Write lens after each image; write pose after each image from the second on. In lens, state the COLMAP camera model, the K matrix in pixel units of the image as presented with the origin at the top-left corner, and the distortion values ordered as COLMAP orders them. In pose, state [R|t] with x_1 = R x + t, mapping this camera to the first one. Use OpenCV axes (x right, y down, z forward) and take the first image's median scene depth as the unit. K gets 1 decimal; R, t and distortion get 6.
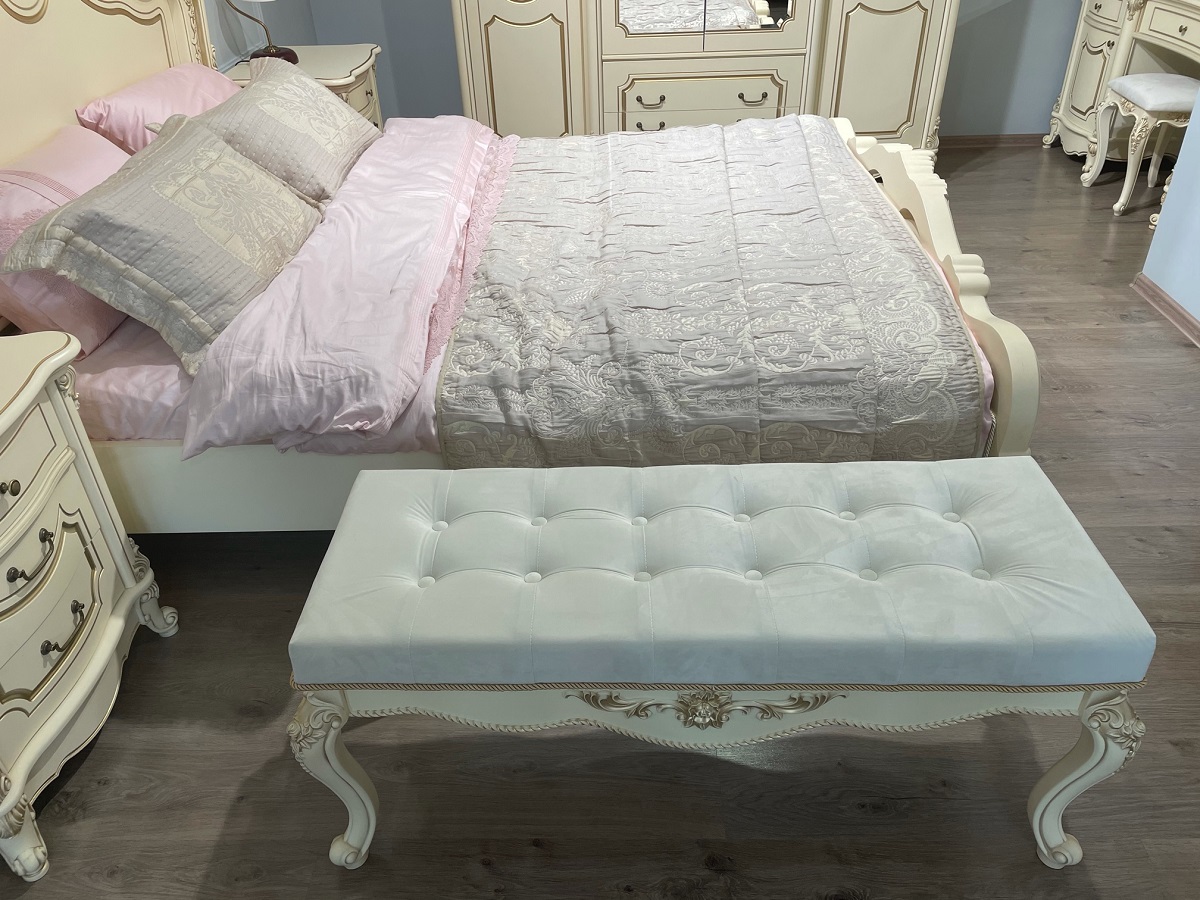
lens RADIAL K [[910.9, 0, 604.2], [0, 910.9, 442.0], [0, 0, 1]] dist [0.094358, -0.126556]
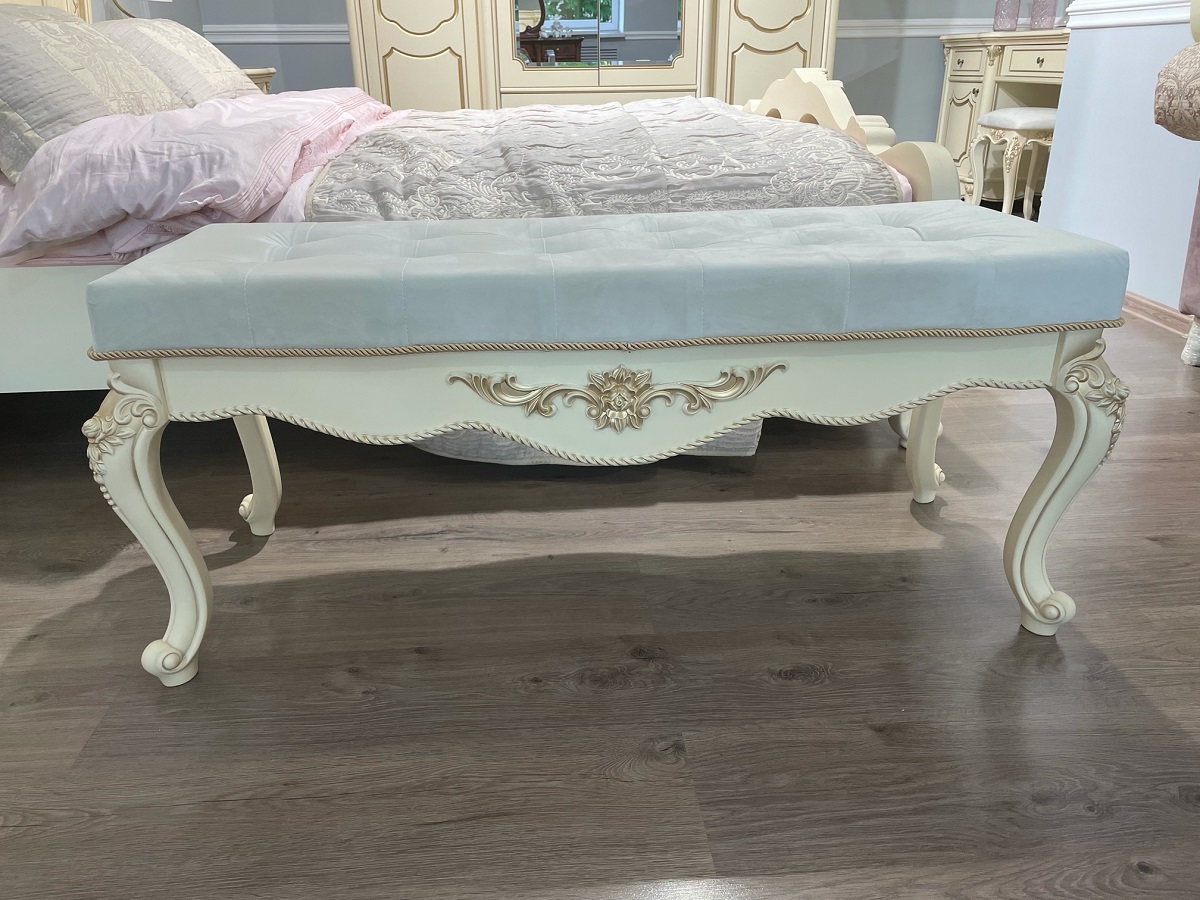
lens RADIAL K [[910.9, 0, 604.2], [0, 910.9, 442.0], [0, 0, 1]] dist [0.094358, -0.126556]
pose [[0.995061, -0.021314, 0.096953, 0.010771], [0.039861, 0.980269, -0.193605, 0.369772], [-0.090913, 0.196513, 0.976277, 0.157566]]
